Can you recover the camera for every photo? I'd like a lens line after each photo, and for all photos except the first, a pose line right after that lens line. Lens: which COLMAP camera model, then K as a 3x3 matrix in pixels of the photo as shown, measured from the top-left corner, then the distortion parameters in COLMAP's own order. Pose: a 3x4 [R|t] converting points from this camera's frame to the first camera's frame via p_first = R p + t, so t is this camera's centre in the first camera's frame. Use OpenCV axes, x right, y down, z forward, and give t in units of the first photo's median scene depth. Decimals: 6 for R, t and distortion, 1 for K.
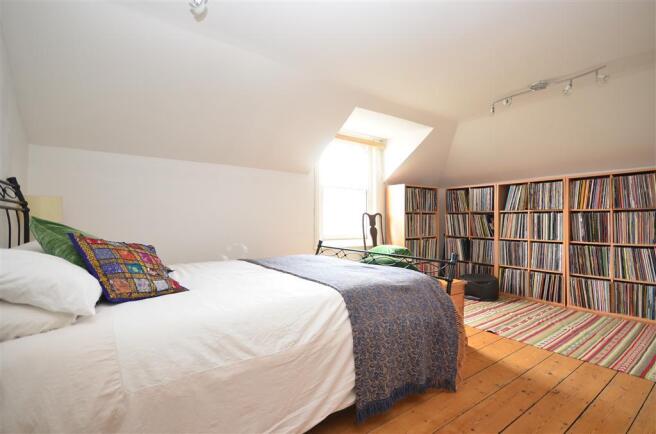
lens RADIAL K [[300.4, 0, 328.3], [0, 300.4, 219.1], [0, 0, 1]] dist [-0.003076, -0.000685]
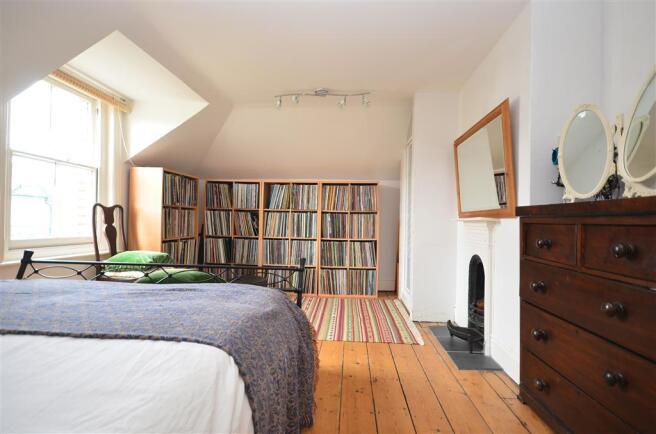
lens RADIAL K [[321.6, 0, 329.2], [0, 321.6, 220.7], [0, 0, 1]] dist [0.012734, 0.000549]
pose [[0.628321, 0.012164, 0.777859, -0.118869], [-0.023185, 0.999726, 0.003094, 0.002768], [-0.777609, -0.019978, 0.628431, 0.193144]]
